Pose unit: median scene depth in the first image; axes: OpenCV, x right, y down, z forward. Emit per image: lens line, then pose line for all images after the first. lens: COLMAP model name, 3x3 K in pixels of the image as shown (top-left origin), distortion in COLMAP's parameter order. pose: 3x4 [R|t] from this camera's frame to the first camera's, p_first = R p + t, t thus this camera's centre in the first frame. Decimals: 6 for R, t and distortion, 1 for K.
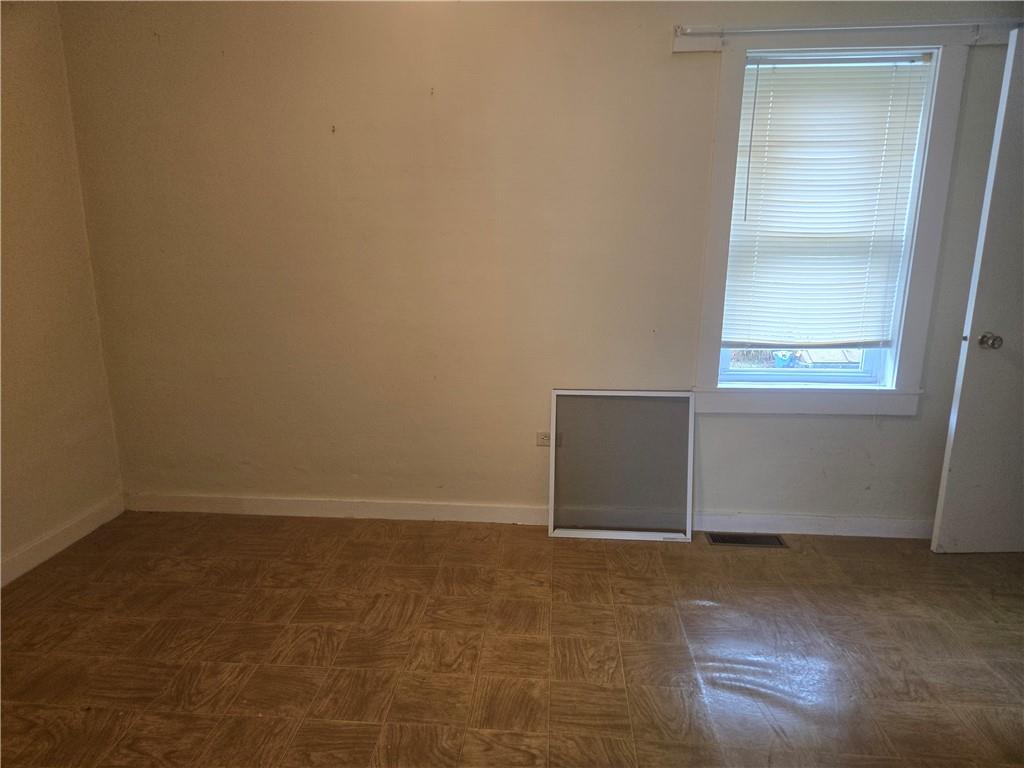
lens RADIAL K [[673.3, 0, 510.5], [0, 673.3, 387.6], [0, 0, 1]] dist [0.047630, -0.009123]
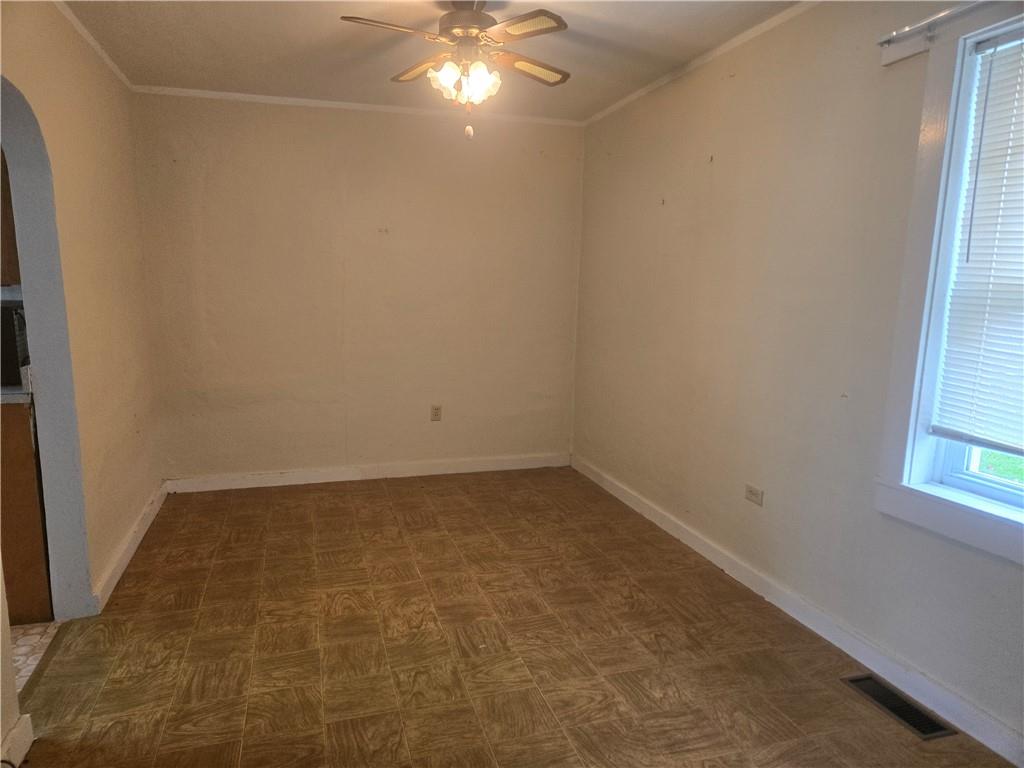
lens RADIAL K [[673.3, 0, 507.1], [0, 673.3, 382.2], [0, 0, 1]] dist [0.047630, -0.009123]
pose [[0.372248, 0.132635, -0.918607, 0.969370], [-0.206392, 0.976784, 0.057399, -0.075008], [0.904894, 0.168227, 0.390980, 0.351328]]
